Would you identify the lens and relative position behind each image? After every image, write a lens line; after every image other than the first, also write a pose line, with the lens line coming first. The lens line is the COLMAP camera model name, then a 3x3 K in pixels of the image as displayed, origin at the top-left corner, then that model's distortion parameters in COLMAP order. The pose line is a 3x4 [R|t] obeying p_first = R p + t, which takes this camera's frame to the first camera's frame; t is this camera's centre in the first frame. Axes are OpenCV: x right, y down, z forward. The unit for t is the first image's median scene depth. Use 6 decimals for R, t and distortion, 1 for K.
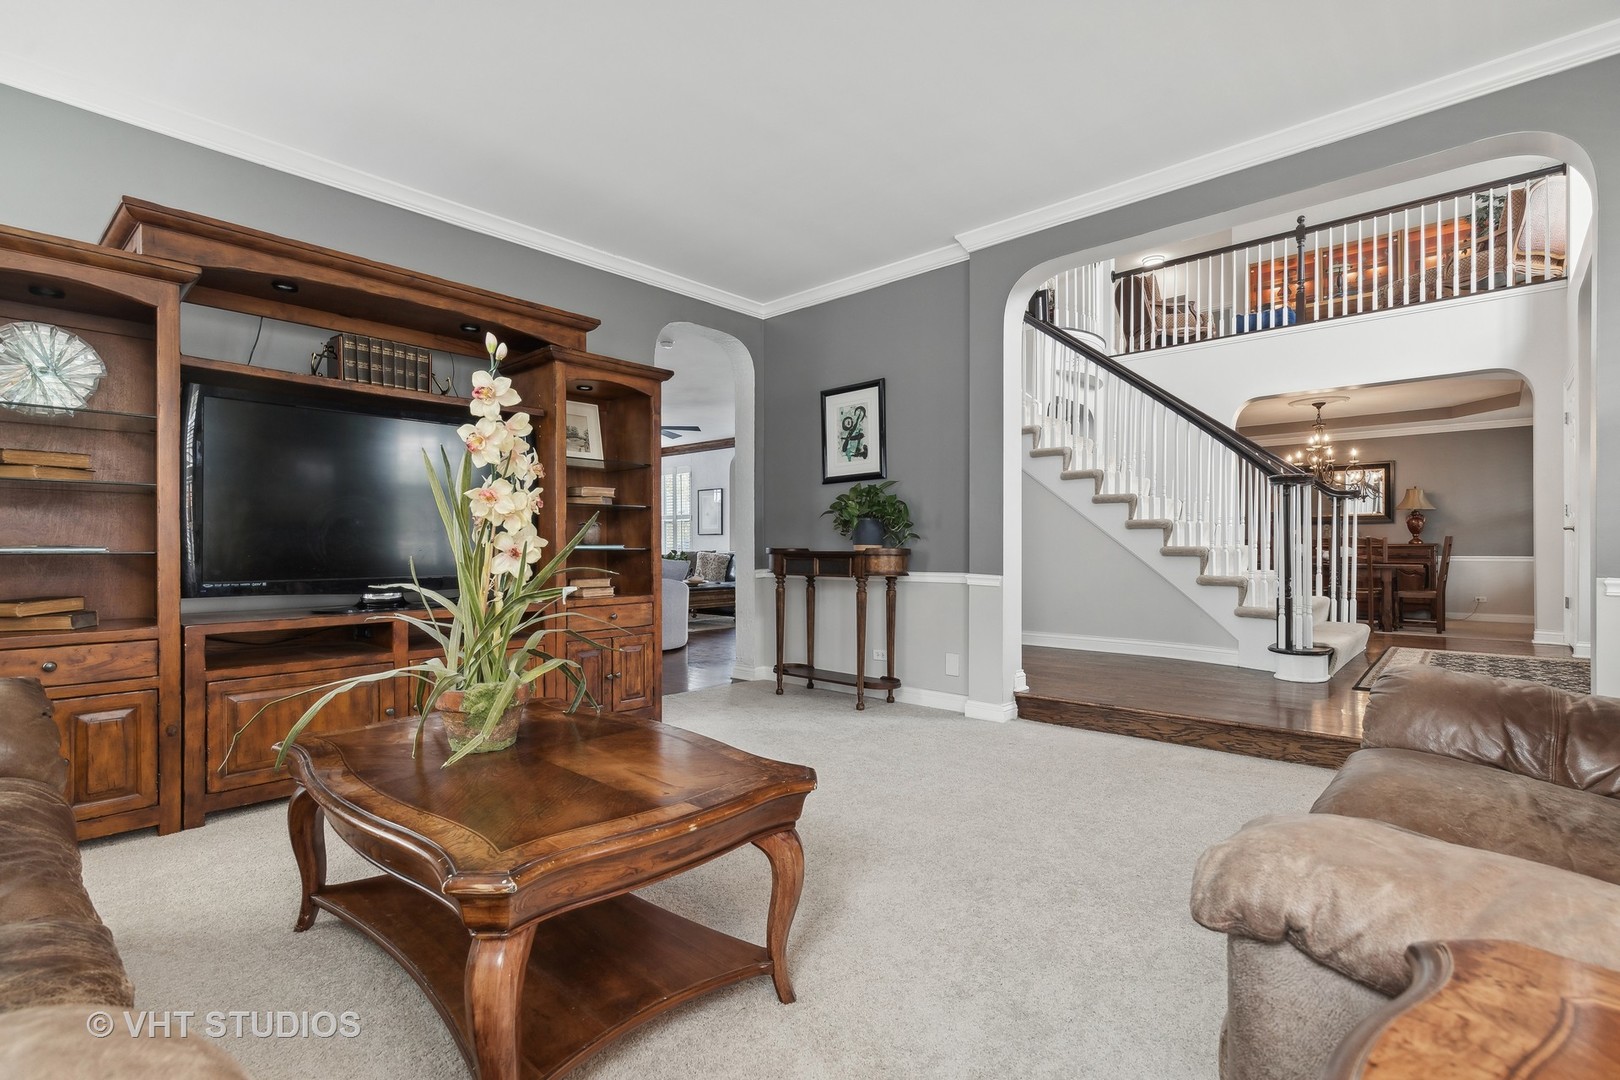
lens RADIAL K [[737.6, 0, 812.9], [0, 737.6, 547.4], [0, 0, 1]] dist [0.010139, -0.003803]
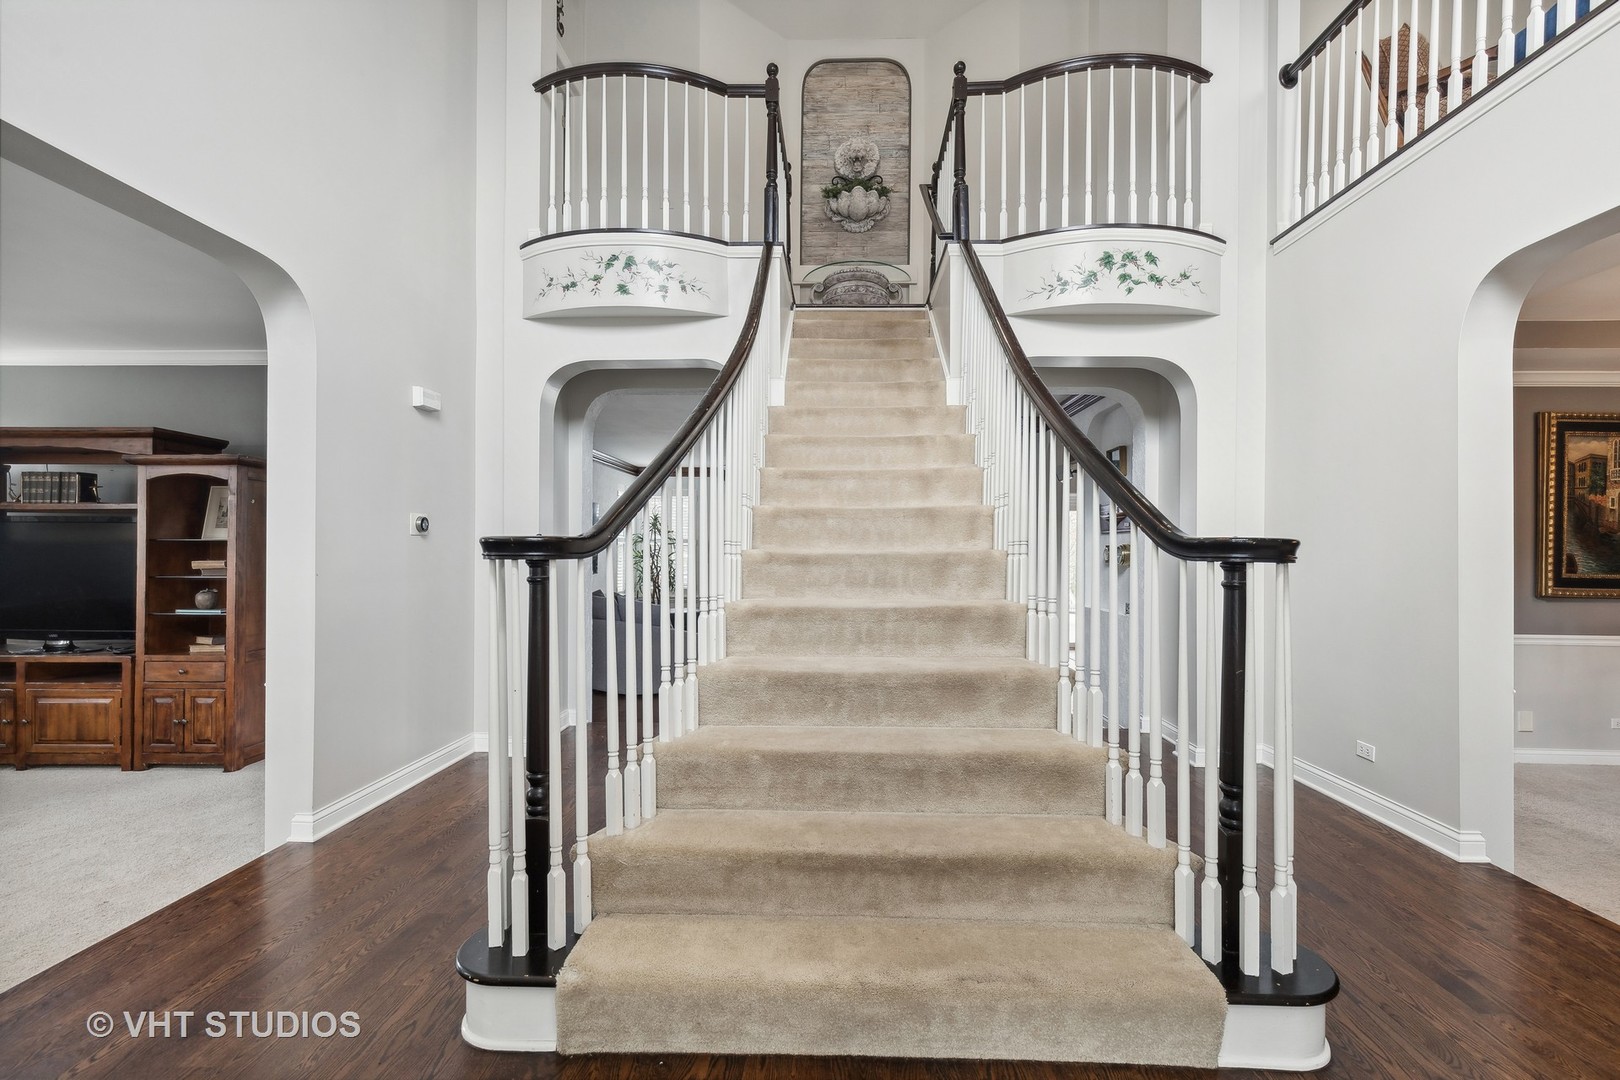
lens RADIAL K [[737.6, 0, 812.9], [0, 737.6, 547.4], [0, 0, 1]] dist [0.010139, -0.003803]
pose [[0.635326, 0.001278, -0.772243, 0.960169], [-0.005955, 0.999977, -0.003245, -0.080265], [0.772221, 0.006661, 0.635319, 0.757044]]
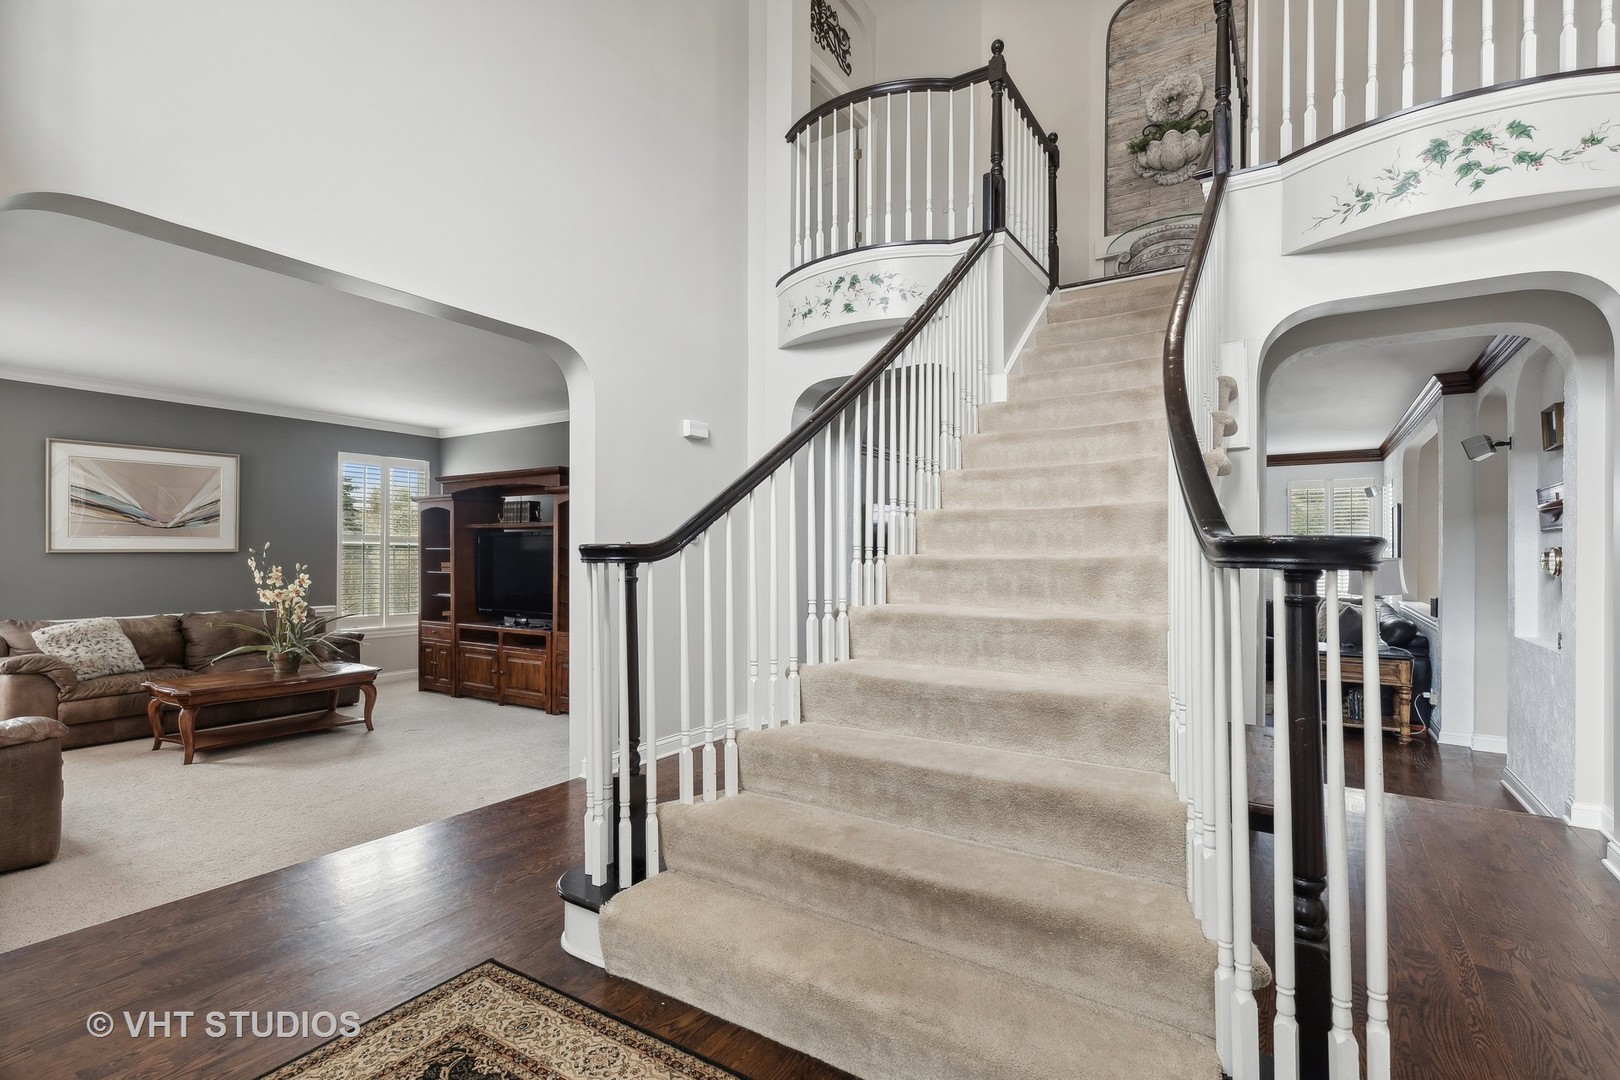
lens RADIAL K [[750.0, 0, 806.6], [0, 750.0, 554.1], [0, 0, 1]] dist [0.008750, -0.000197]
pose [[0.141592, 0.002476, -0.989922, 1.052552], [-0.003291, 0.999993, 0.002031, -0.081506], [0.989920, 0.002971, 0.141599, 0.933499]]
